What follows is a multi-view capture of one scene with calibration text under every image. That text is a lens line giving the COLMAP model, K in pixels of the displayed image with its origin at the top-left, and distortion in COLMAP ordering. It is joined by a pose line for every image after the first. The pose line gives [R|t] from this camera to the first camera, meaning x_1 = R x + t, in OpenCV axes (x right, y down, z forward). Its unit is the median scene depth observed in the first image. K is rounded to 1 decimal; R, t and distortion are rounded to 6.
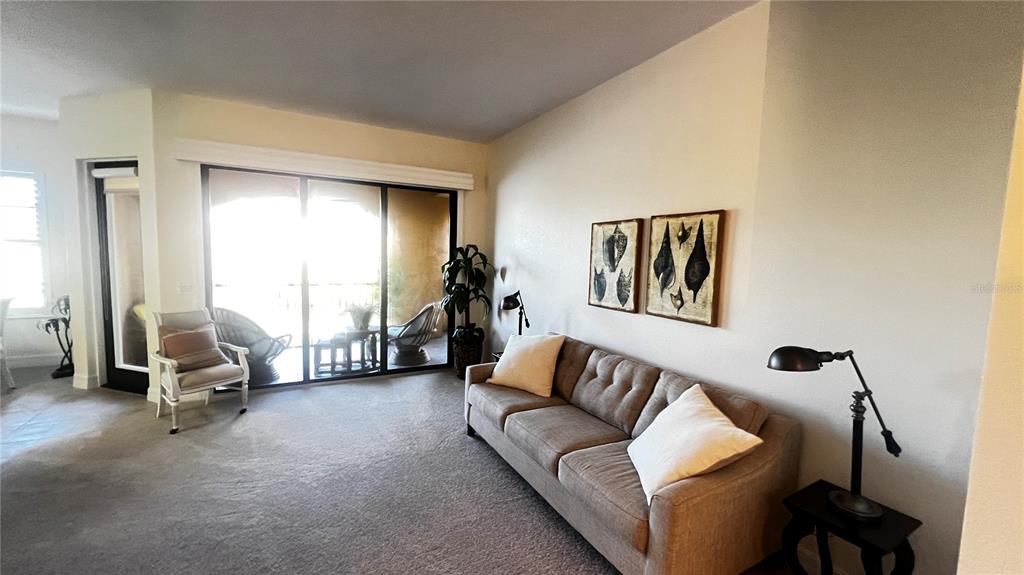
lens RADIAL K [[407.9, 0, 508.9], [0, 407.9, 289.3], [0, 0, 1]] dist [-0.000400, -0.000081]
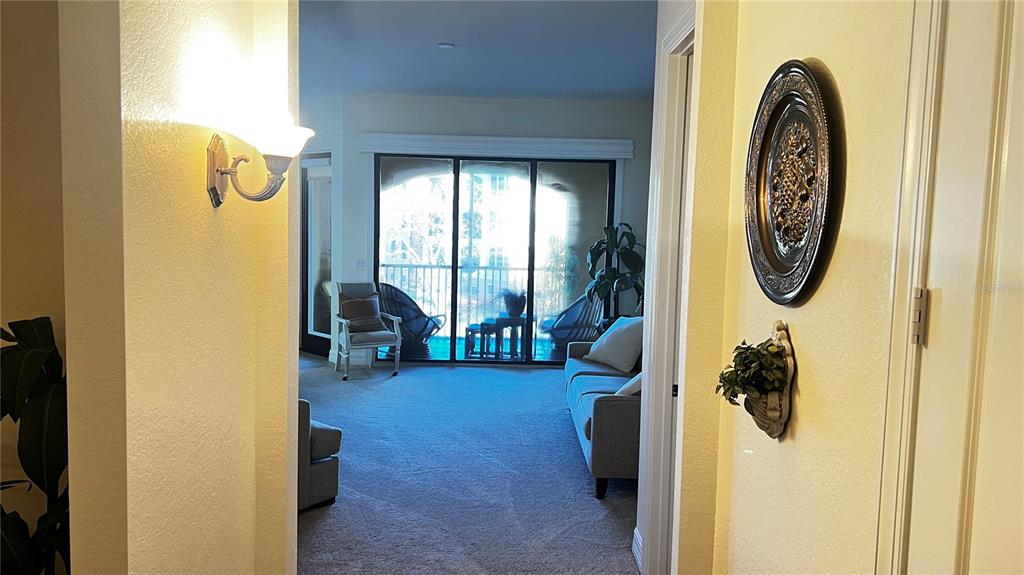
lens RADIAL K [[772.4, 0, 512.0], [0, 772.4, 287.5], [0, 0, 1]] dist [0.127794, -0.000168]
pose [[0.878786, 0.035893, -0.475864, 0.639060], [-0.043102, 0.999062, -0.004241, 0.058279], [0.475265, 0.024237, 0.879509, -0.729991]]
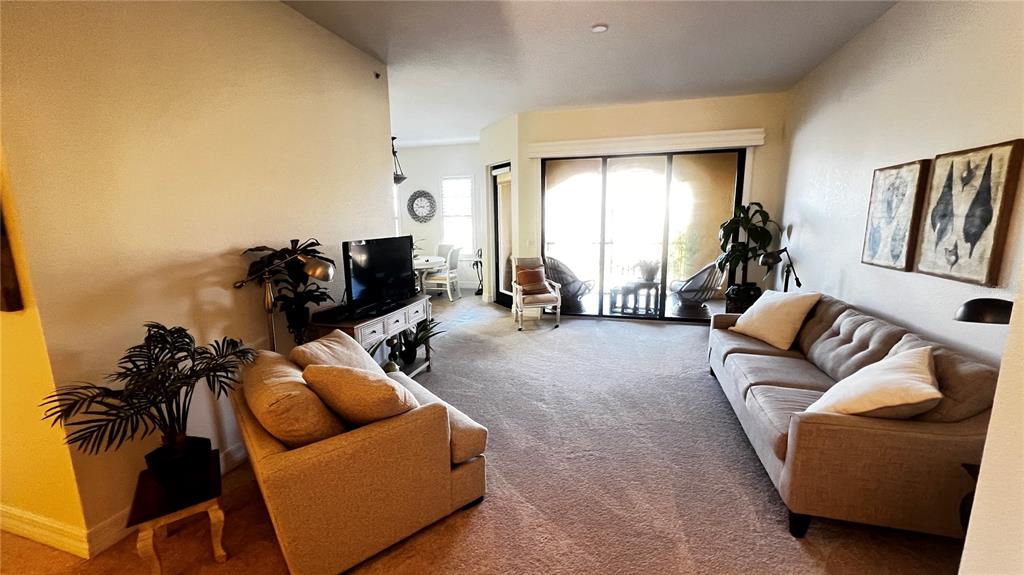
lens RADIAL K [[409.5, 0, 511.7], [0, 409.5, 289.4], [0, 0, 1]] dist [-0.000212, -0.000104]
pose [[0.714581, 0.085474, -0.694312, 0.254188], [-0.026986, 0.995137, 0.094734, 0.028937], [0.699032, -0.048958, 0.713412, -0.169278]]
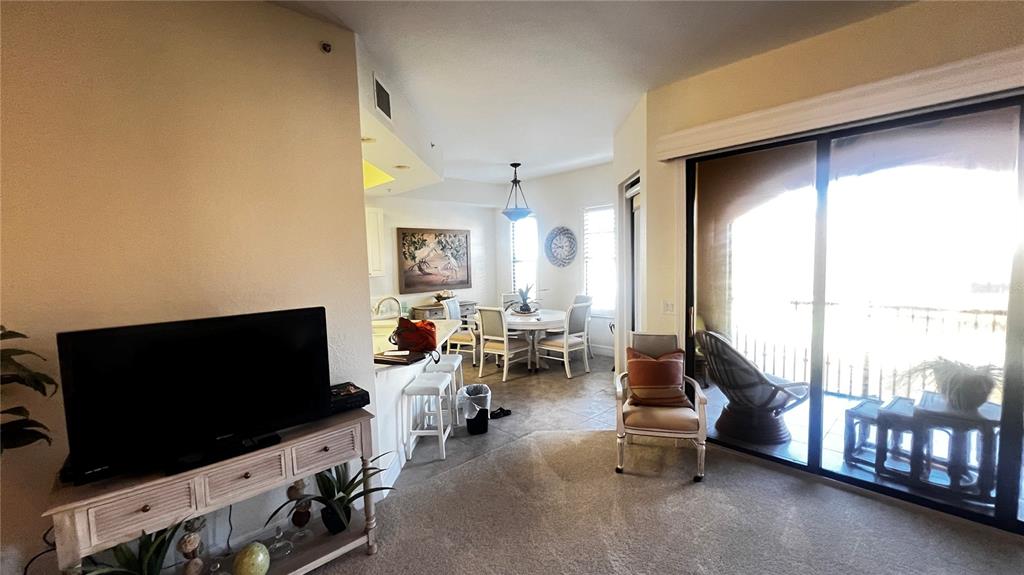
lens RADIAL K [[409.5, 0, 511.7], [0, 409.5, 289.4], [0, 0, 1]] dist [-0.000212, -0.000104]
pose [[0.263225, 0.036019, -0.964062, -0.038942], [-0.048050, 0.998552, 0.024188, -0.047279], [0.963537, 0.039956, 0.264575, 0.471951]]
